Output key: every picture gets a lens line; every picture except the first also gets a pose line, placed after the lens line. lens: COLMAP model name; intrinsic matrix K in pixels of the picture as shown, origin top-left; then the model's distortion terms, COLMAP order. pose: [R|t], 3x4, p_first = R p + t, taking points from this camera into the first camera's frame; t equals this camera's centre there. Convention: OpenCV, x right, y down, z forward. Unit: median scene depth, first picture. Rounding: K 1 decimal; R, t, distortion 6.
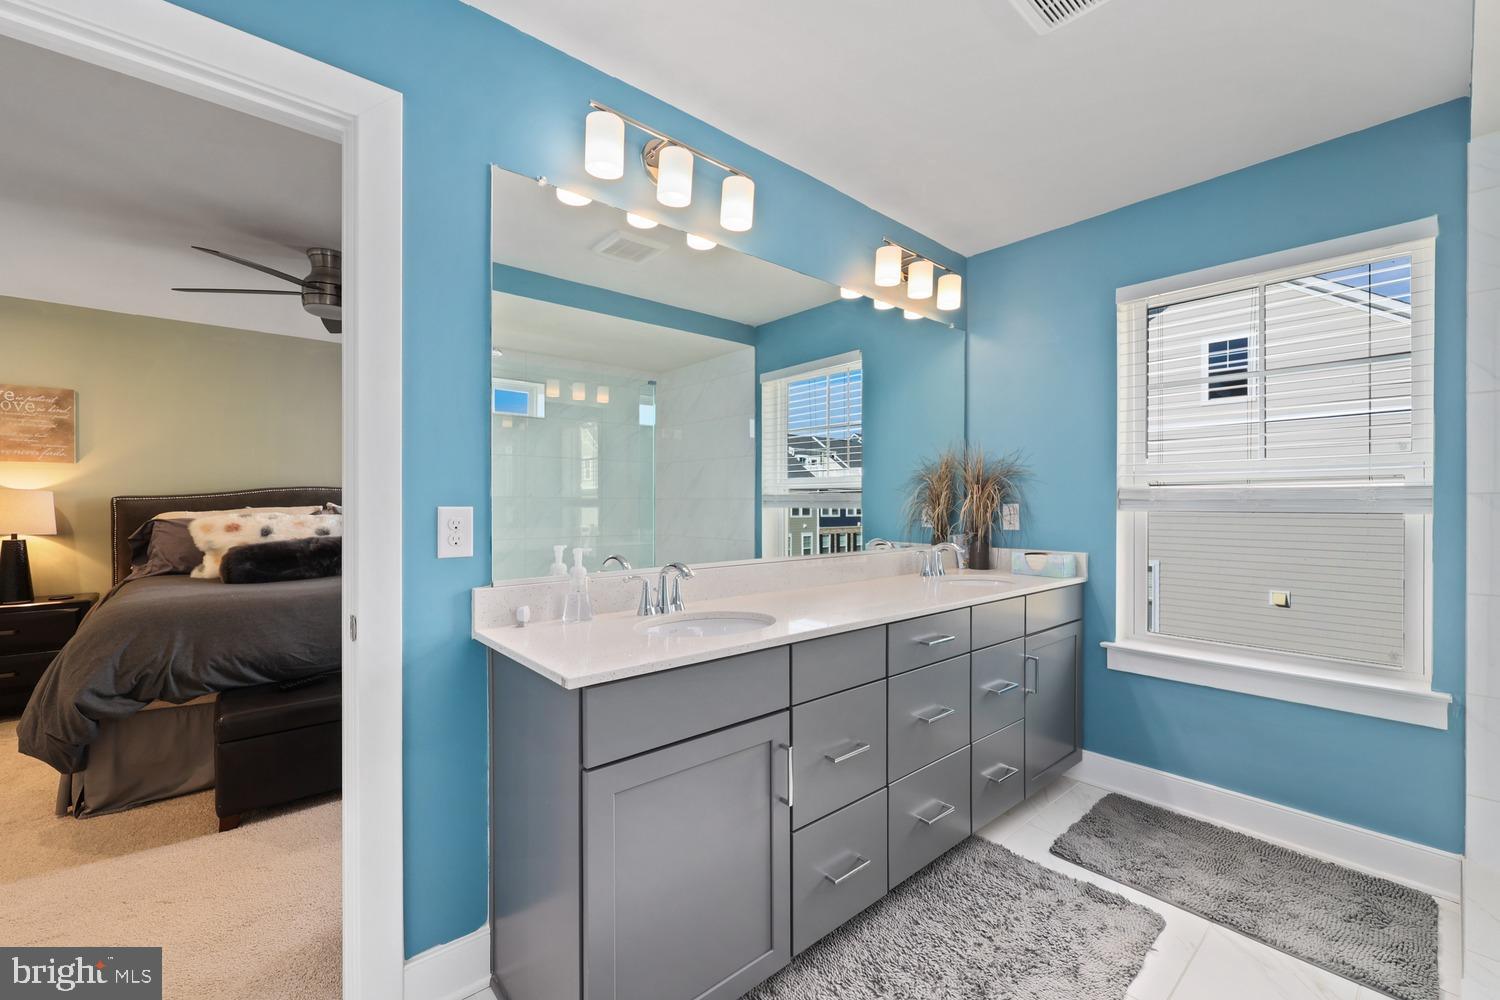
lens RADIAL K [[620.4, 0, 749.8], [0, 620.4, 520.0], [0, 0, 1]] dist [-0.001402, -0.000521]
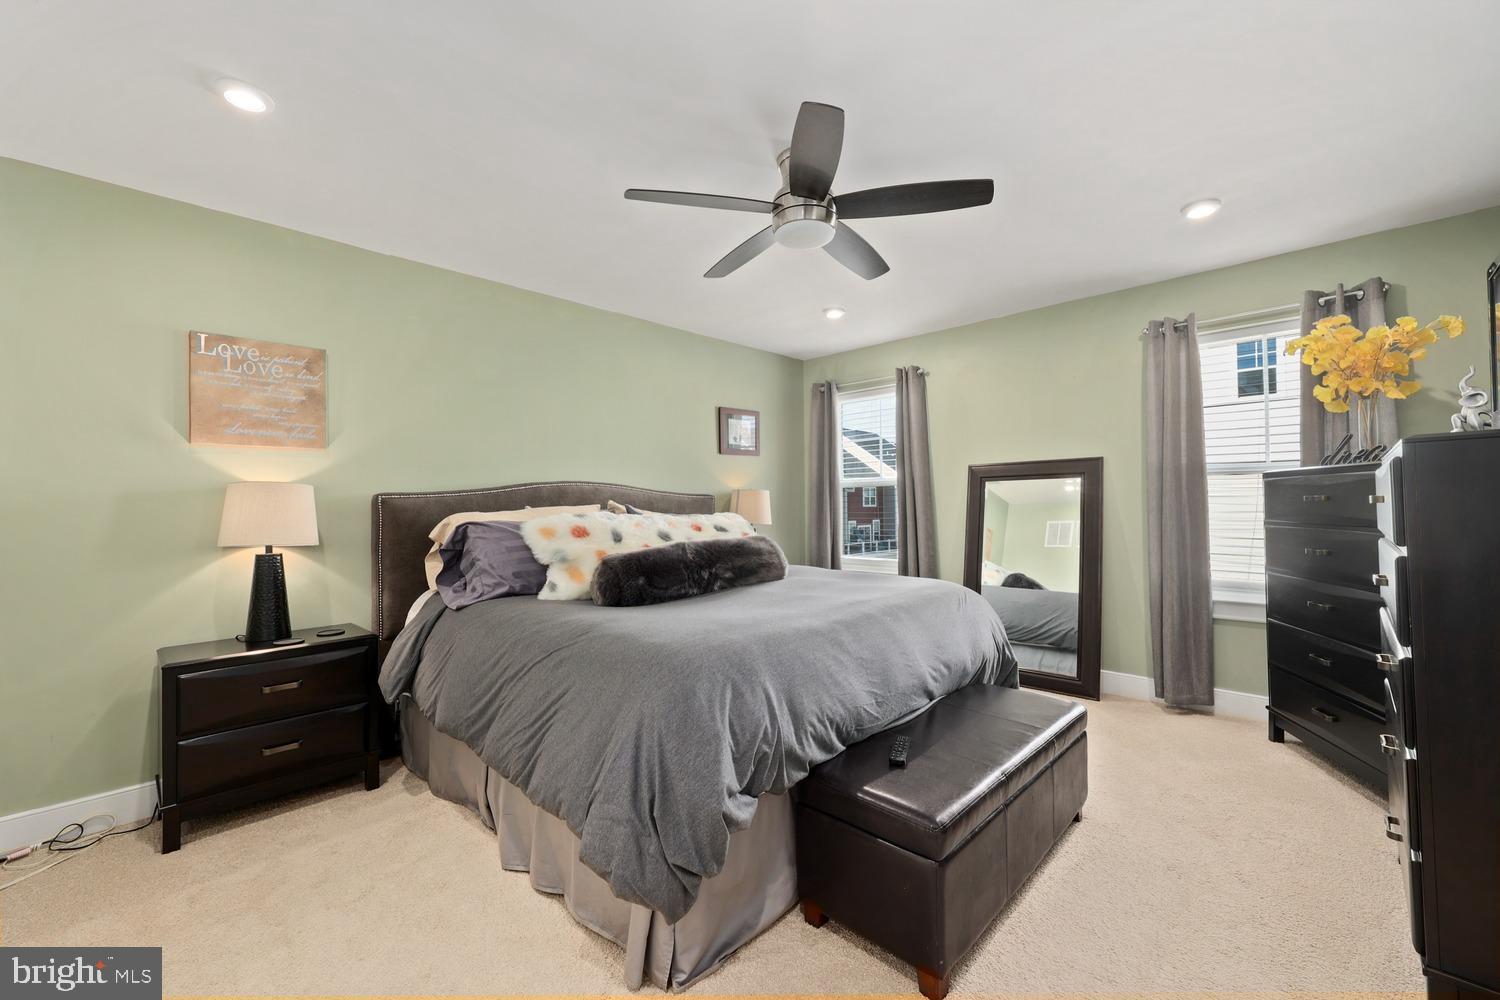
lens RADIAL K [[620.4, 0, 749.8], [0, 620.4, 520.0], [0, 0, 1]] dist [-0.001402, -0.000521]
pose [[0.996847, -0.016181, 0.077681, -0.673864], [0.016940, 0.999815, -0.009131, 0.008522], [-0.077519, 0.010418, 0.996936, 0.234299]]
